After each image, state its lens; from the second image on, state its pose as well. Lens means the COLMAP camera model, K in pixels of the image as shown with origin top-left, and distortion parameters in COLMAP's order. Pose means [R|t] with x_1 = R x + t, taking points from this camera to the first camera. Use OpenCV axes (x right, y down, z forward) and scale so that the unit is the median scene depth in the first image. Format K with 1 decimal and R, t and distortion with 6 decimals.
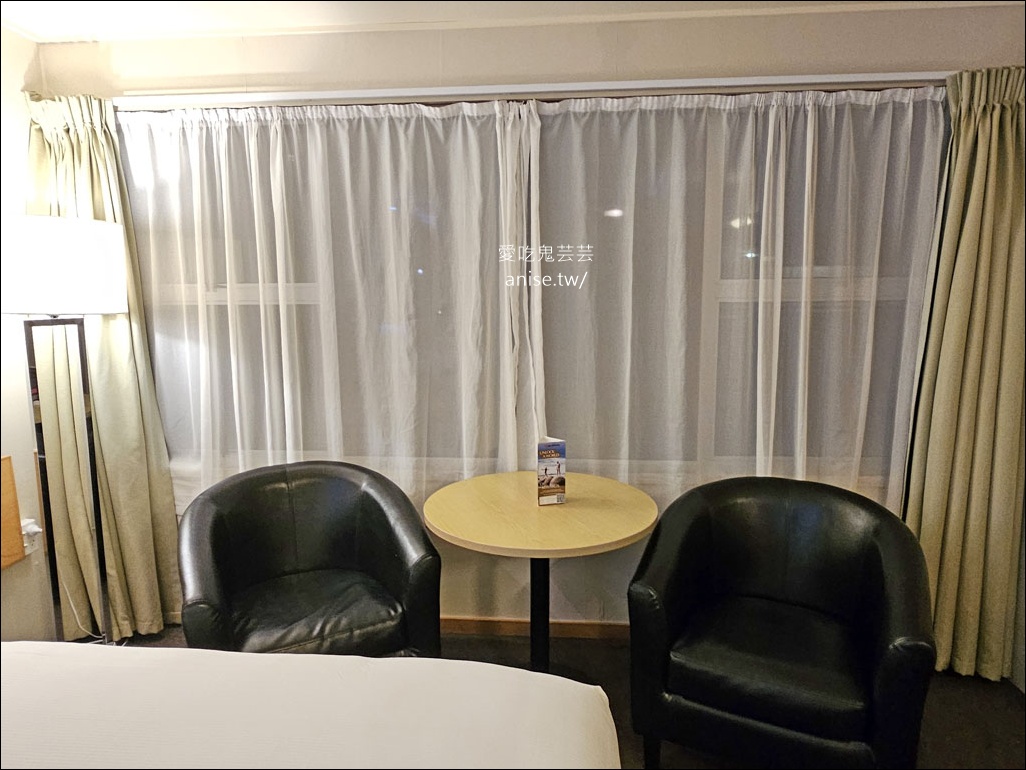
lens RADIAL K [[626.5, 0, 479.7], [0, 626.5, 377.4], [0, 0, 1]] dist [0.014552, 0.001886]
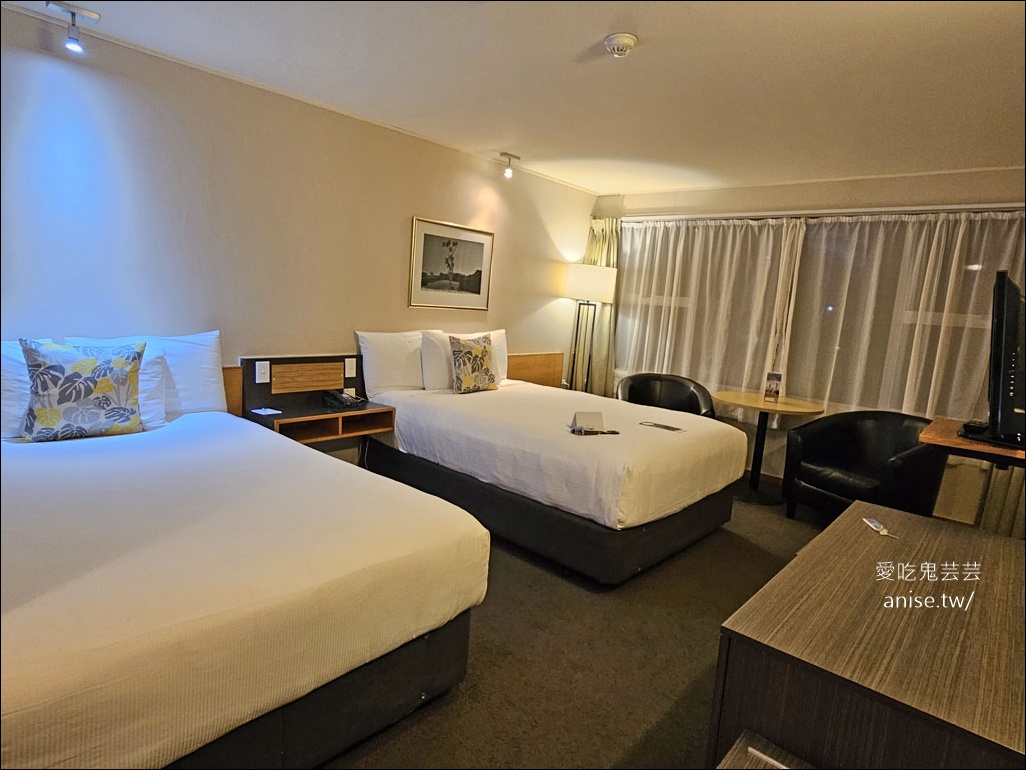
lens RADIAL K [[626.5, 0, 507.1], [0, 626.5, 390.7], [0, 0, 1]] dist [0.014552, 0.001886]
pose [[0.809395, 0.152311, -0.567169, 0.553440], [-0.169226, 0.985307, 0.023101, 0.244157], [0.562354, 0.077281, 0.823277, -1.221628]]
